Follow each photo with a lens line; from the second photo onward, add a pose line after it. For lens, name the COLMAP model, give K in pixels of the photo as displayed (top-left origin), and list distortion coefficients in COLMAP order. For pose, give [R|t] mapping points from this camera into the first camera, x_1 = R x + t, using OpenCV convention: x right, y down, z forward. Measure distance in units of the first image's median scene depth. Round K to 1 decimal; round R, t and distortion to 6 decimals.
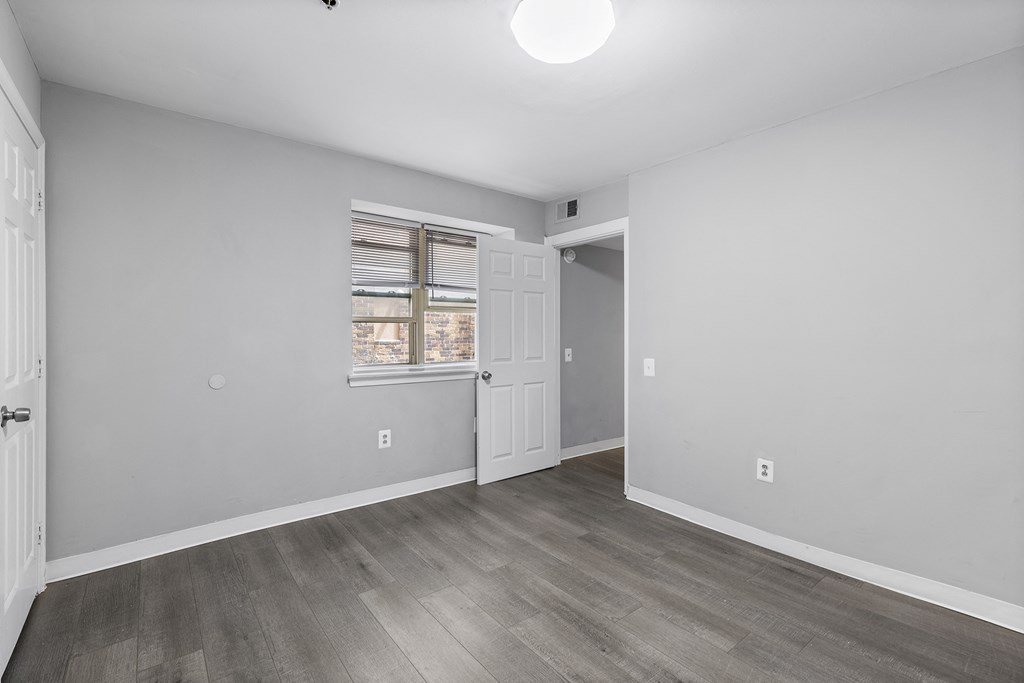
lens RADIAL K [[463.8, 0, 517.5], [0, 463.8, 339.8], [0, 0, 1]] dist [0.016416, 0.000171]
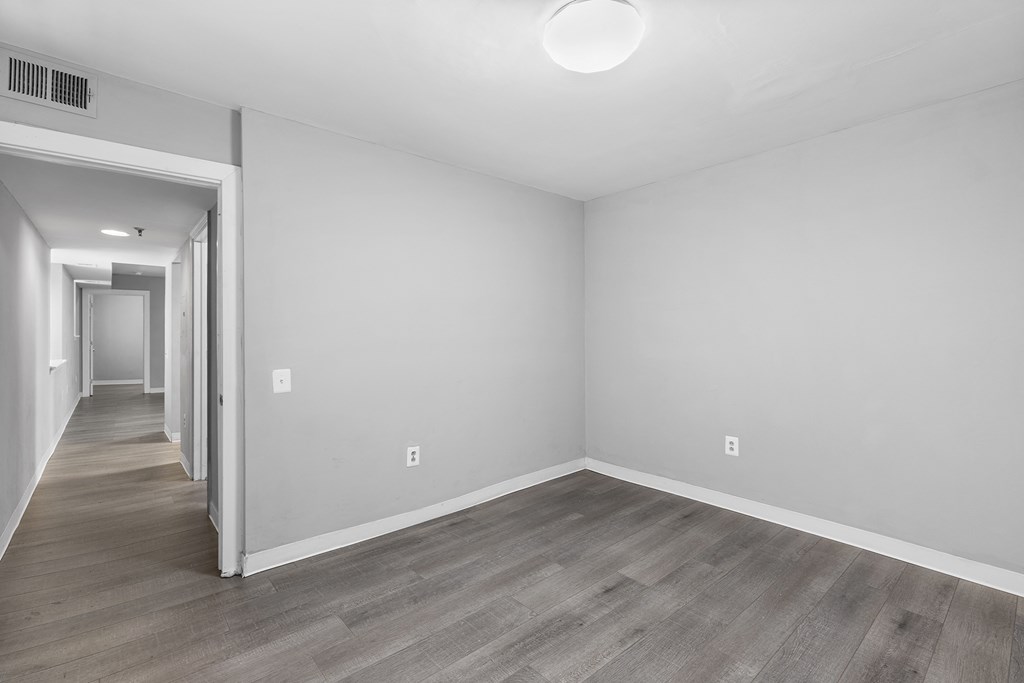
lens RADIAL K [[463.8, 0, 517.3], [0, 463.8, 330.7], [0, 0, 1]] dist [0.016416, 0.000171]
pose [[-0.048317, 0.004364, 0.998823, -0.669046], [0.013521, 0.999902, -0.003715, -0.019751], [-0.998741, 0.013325, -0.048371, 0.875827]]
